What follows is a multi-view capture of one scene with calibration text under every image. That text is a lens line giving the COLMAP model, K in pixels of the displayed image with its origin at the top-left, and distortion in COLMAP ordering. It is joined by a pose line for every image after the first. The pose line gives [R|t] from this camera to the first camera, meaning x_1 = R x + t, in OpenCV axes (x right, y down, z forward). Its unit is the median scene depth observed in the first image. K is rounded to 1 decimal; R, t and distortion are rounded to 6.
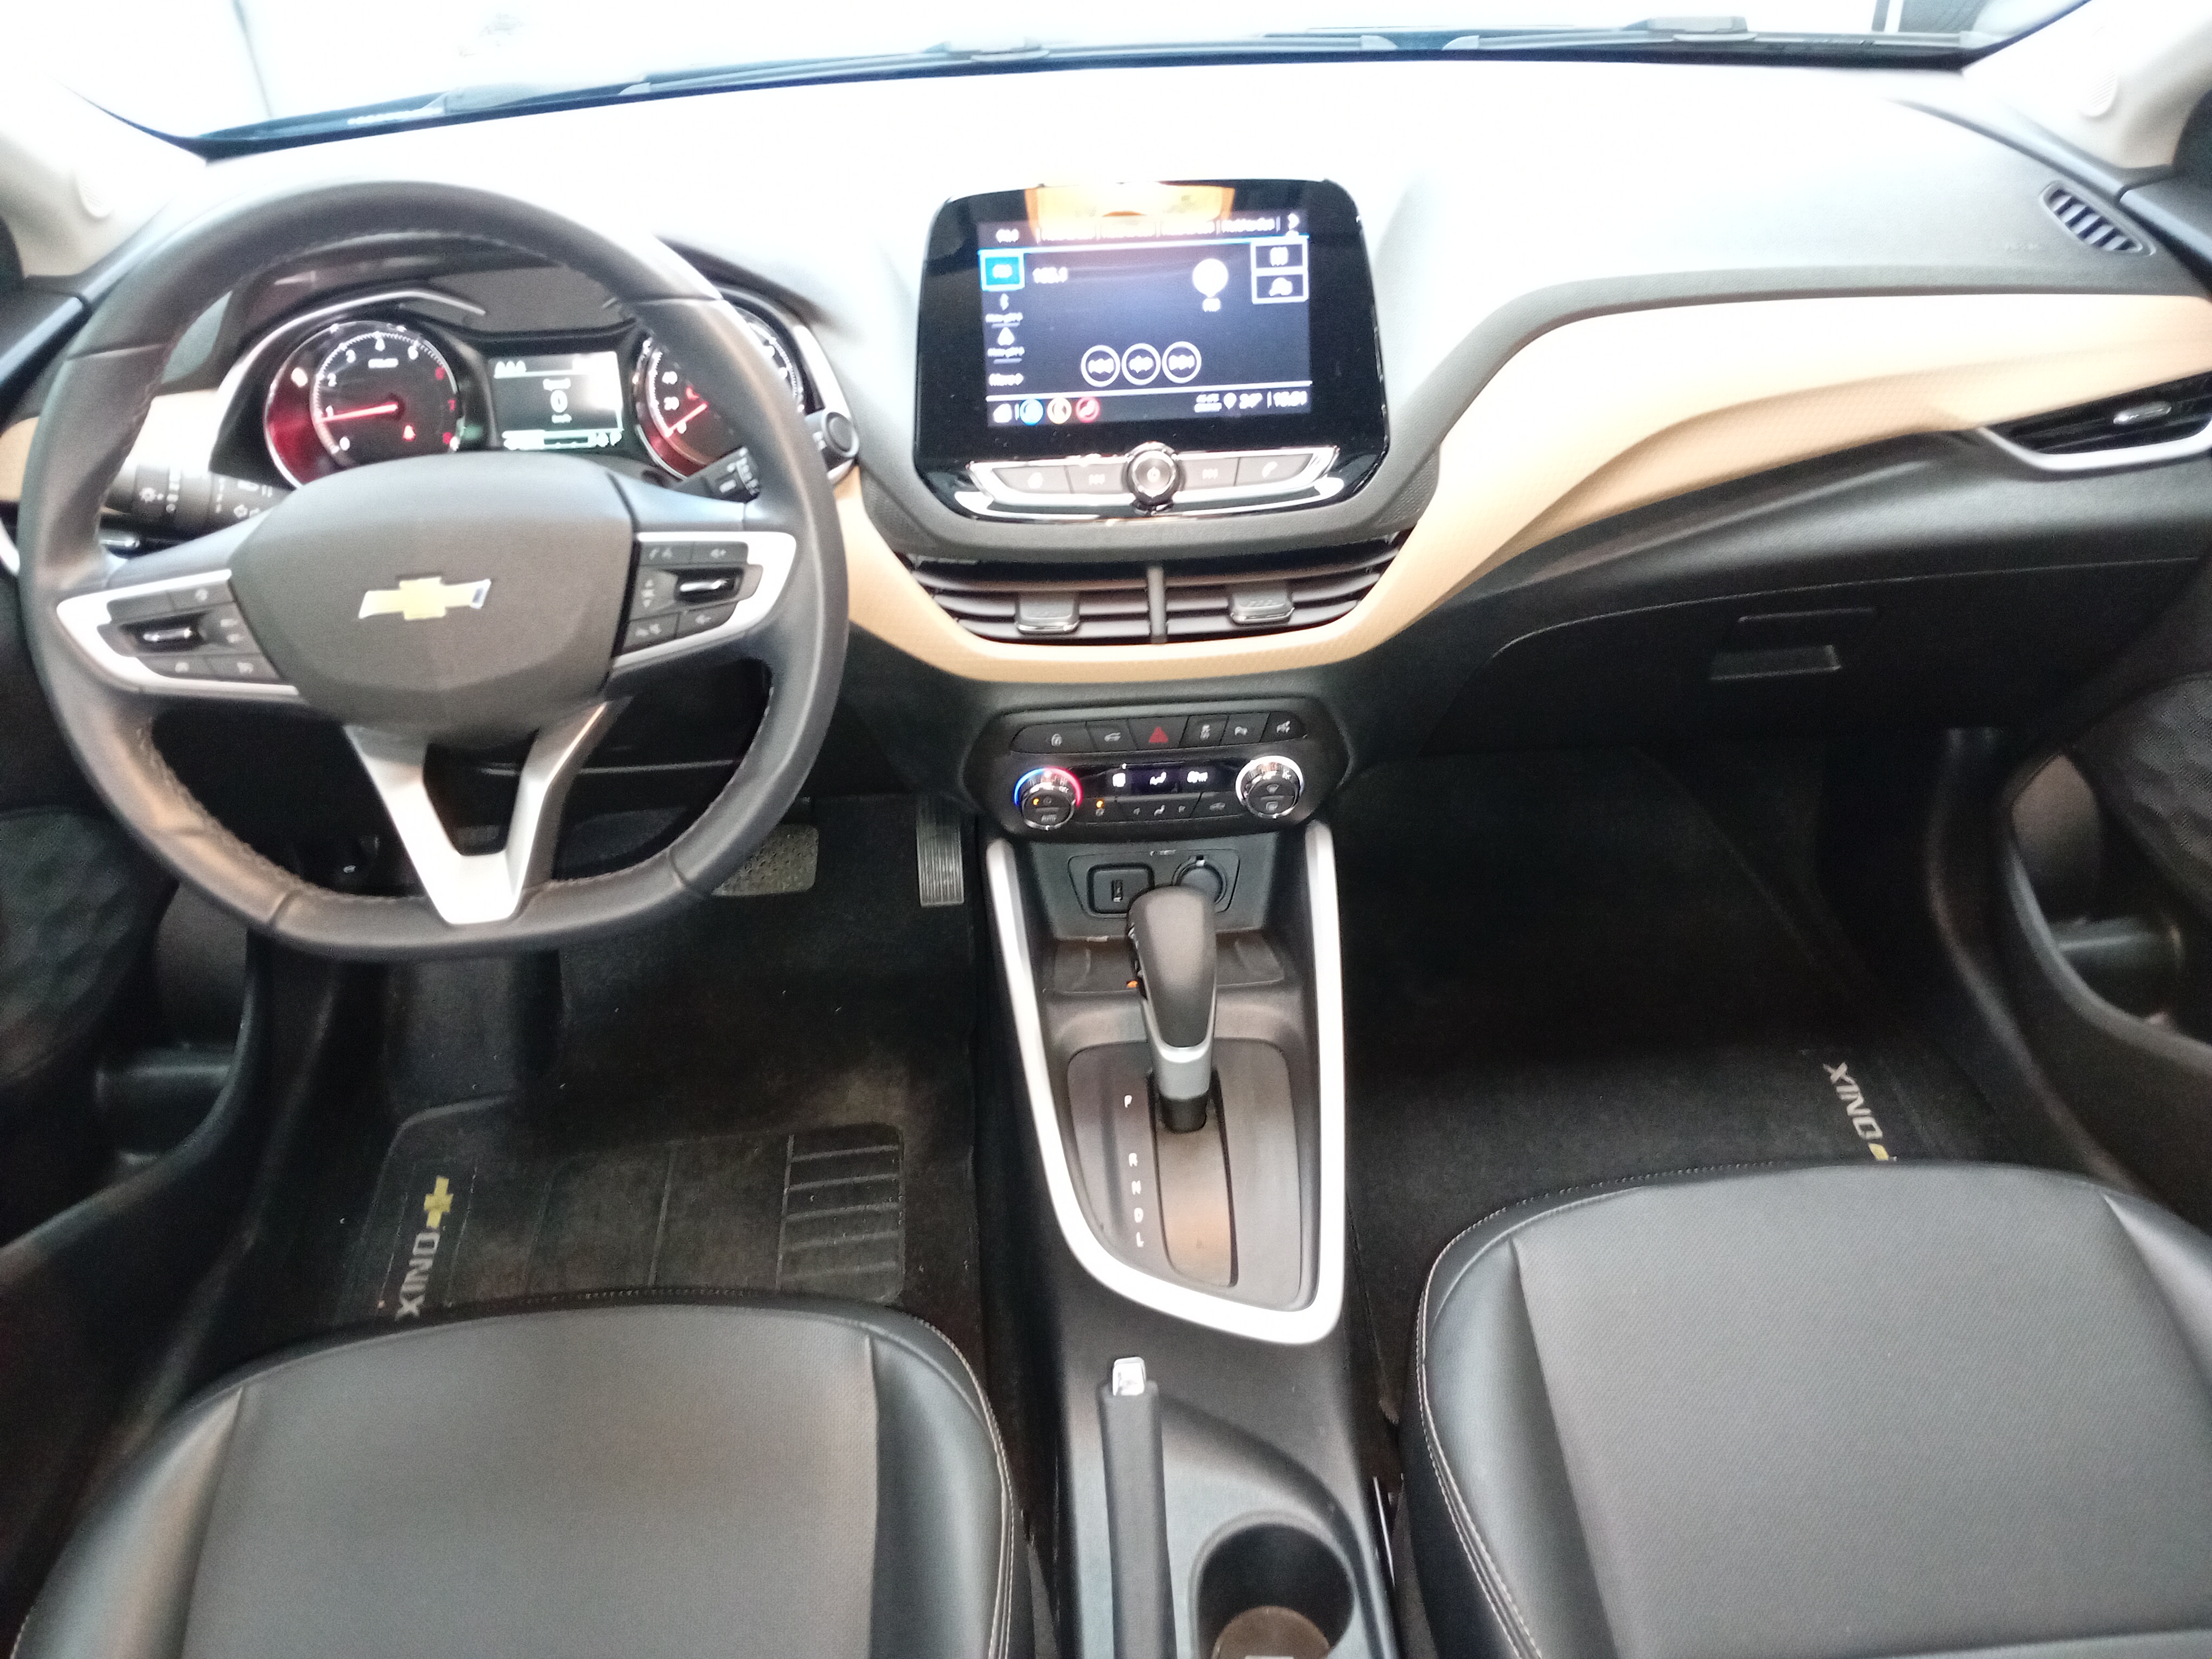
lens RADIAL K [[1753.1, 0, 1103.4], [0, 1753.1, 834.4], [0, 0, 1]] dist [-0.003000, -0.029065]
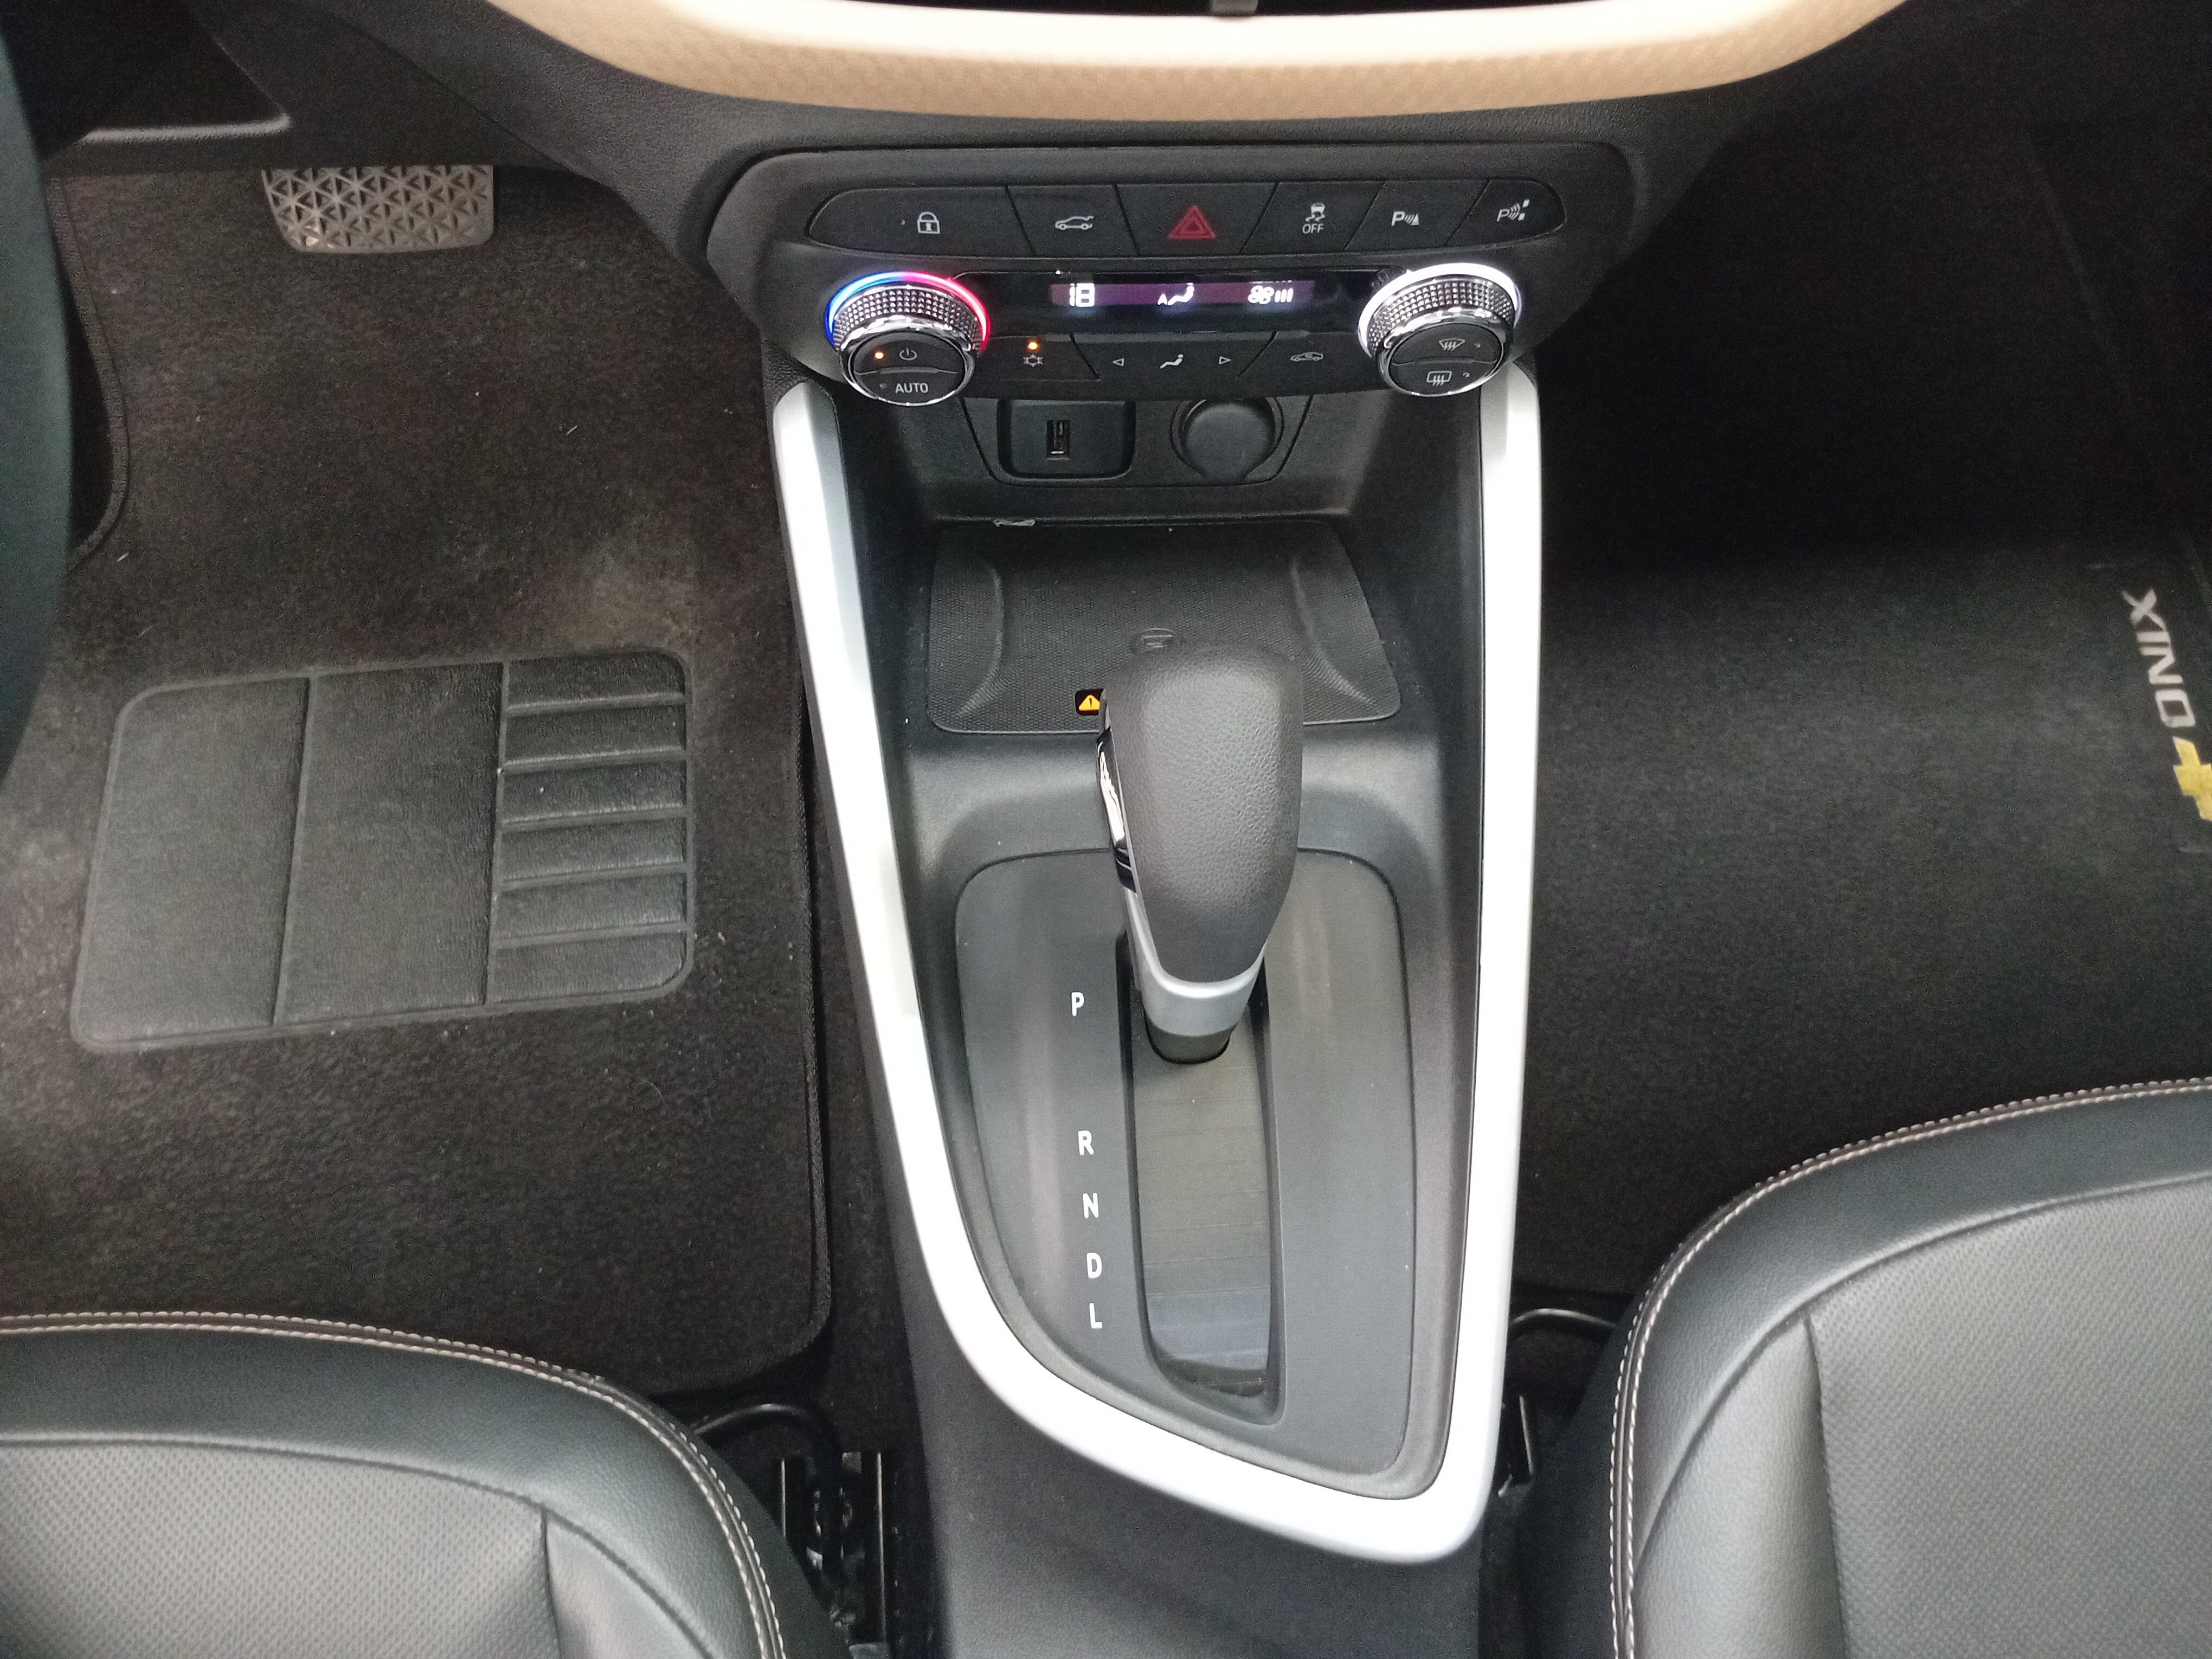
lens RADIAL K [[1753.1, 0, 1118.8], [0, 1753.1, 877.5], [0, 0, 1]] dist [-0.003000, -0.029065]
pose [[0.996951, 0.012182, 0.077068, -0.009882], [-0.049952, 0.858440, 0.510476, -0.100325], [-0.059940, -0.512770, 0.856431, 0.464664]]
